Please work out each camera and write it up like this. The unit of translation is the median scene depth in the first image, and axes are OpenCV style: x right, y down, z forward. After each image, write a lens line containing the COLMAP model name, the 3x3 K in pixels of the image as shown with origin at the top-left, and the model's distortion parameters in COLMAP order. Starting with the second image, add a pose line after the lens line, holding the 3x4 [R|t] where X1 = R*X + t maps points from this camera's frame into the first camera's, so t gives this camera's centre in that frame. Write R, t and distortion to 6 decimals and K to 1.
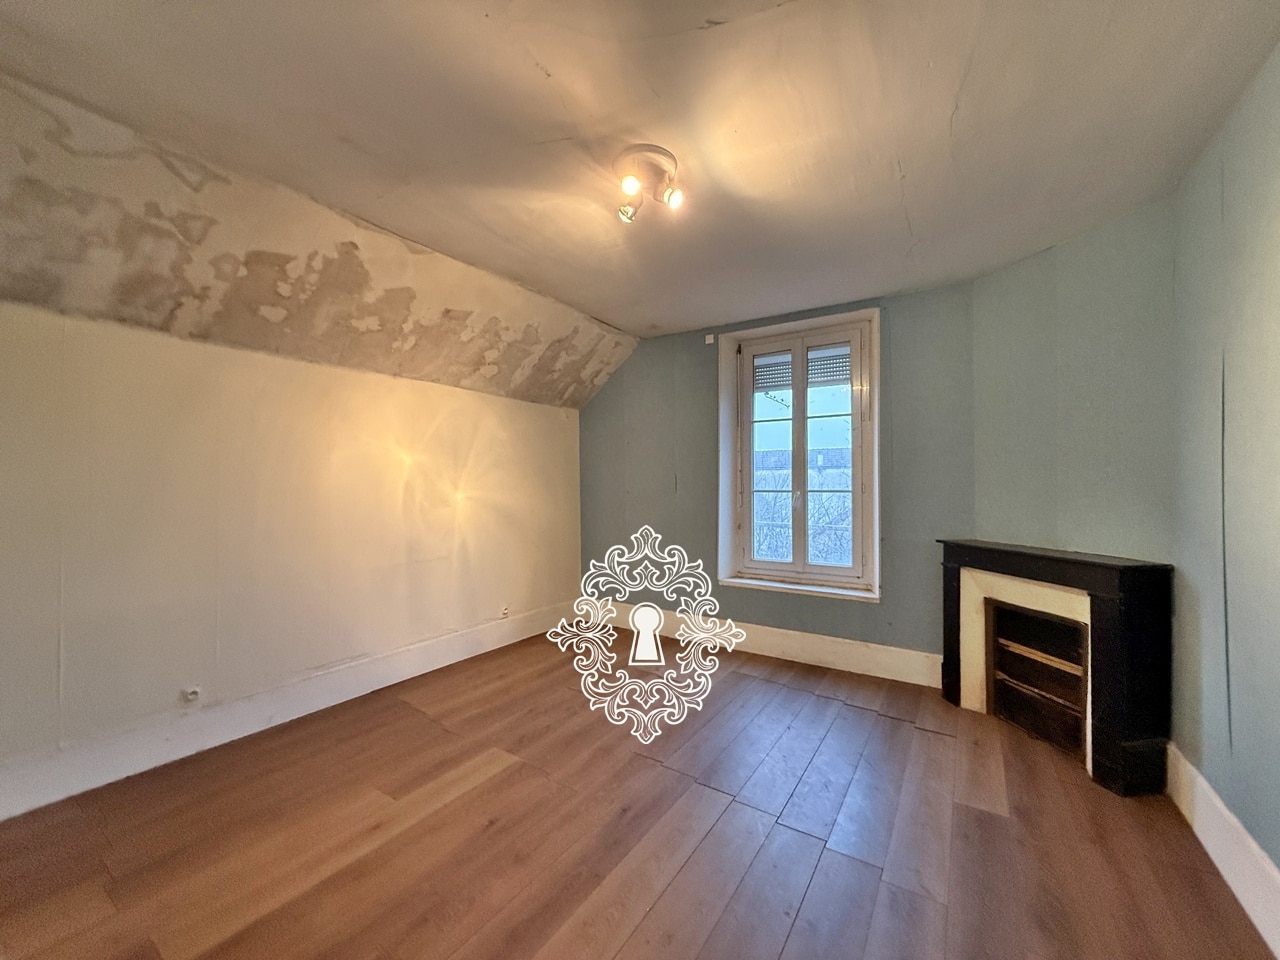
lens RADIAL K [[514.2, 0, 638.6], [0, 514.2, 485.8], [0, 0, 1]] dist [-0.000070, 0.000034]
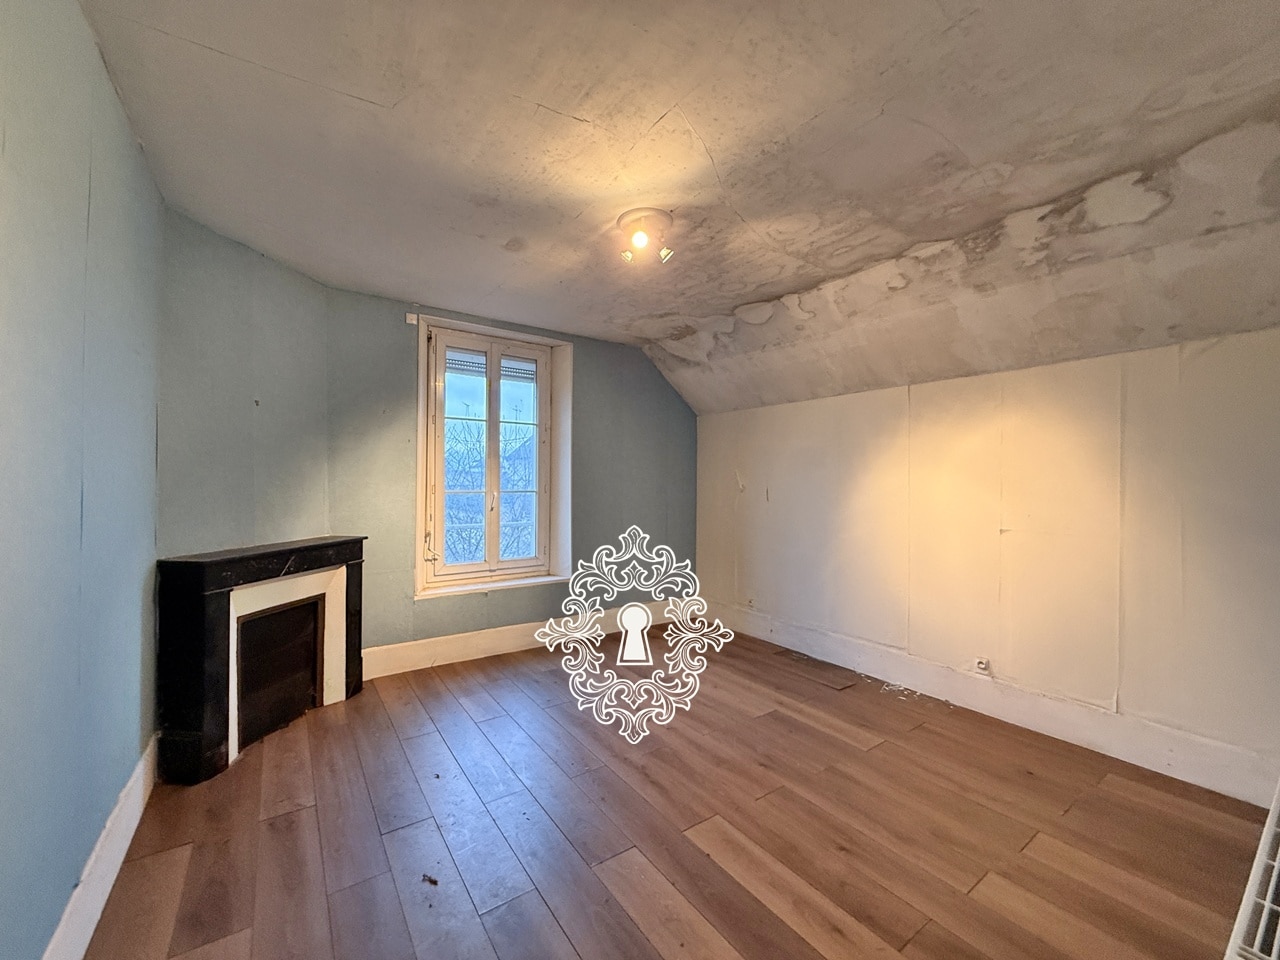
lens RADIAL K [[514.2, 0, 635.4], [0, 514.2, 471.1], [0, 0, 1]] dist [-0.000070, 0.000034]
pose [[0.392193, 0.013079, 0.919790, -0.571703], [0.007575, 0.999819, -0.017447, -0.010291], [-0.919852, 0.013810, 0.392023, 0.352046]]
